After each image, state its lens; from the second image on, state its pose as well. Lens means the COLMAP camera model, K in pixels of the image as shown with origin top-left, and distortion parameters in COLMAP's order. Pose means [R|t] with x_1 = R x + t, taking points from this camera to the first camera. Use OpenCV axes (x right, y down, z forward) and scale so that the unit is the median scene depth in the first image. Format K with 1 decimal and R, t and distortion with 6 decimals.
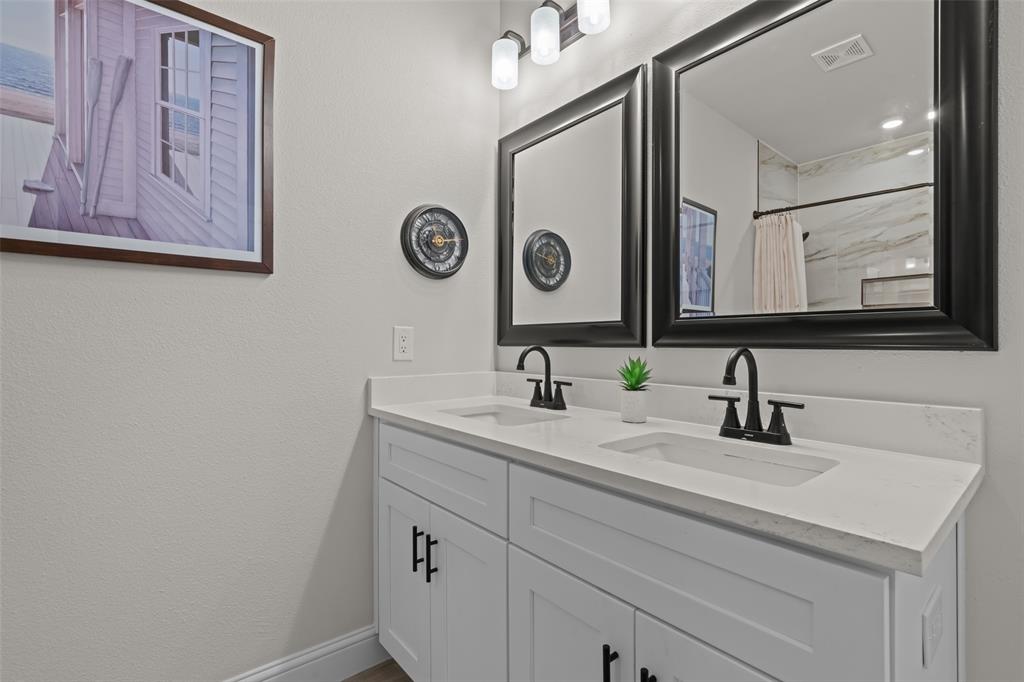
lens RADIAL K [[465.9, 0, 518.1], [0, 465.9, 340.4], [0, 0, 1]] dist [-0.003468, -0.000040]
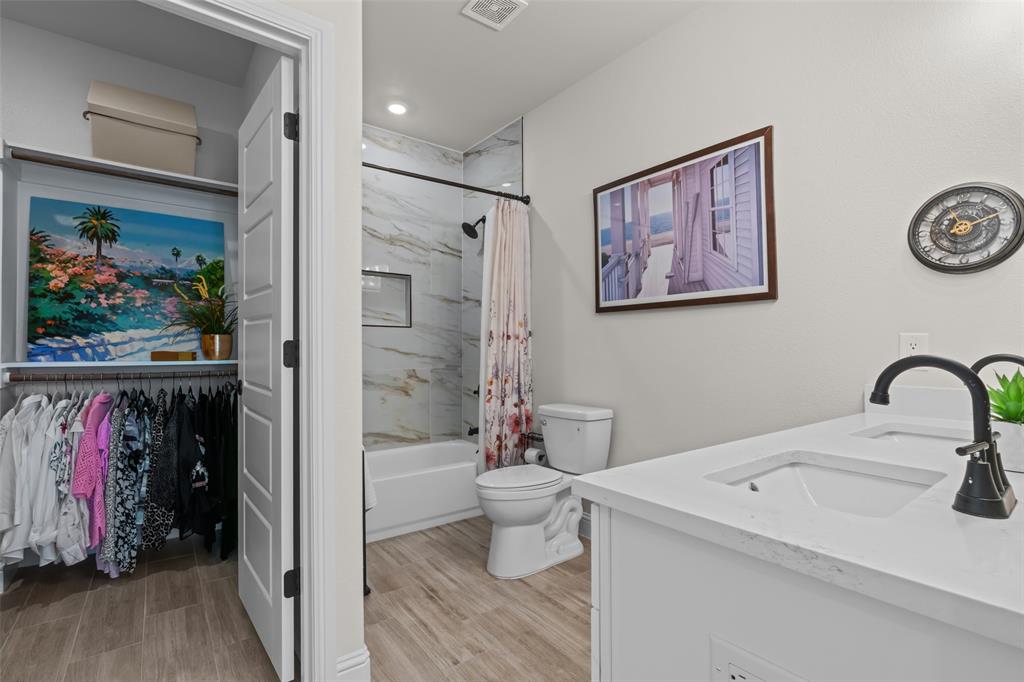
lens RADIAL K [[475.1, 0, 519.5], [0, 475.1, 350.1], [0, 0, 1]] dist [-0.007579, 0.001354]
pose [[-0.041513, -0.001061, -0.999137, 0.982063], [-0.003612, 0.999993, -0.000912, 0.008669], [0.999131, 0.003571, -0.041517, 0.364927]]
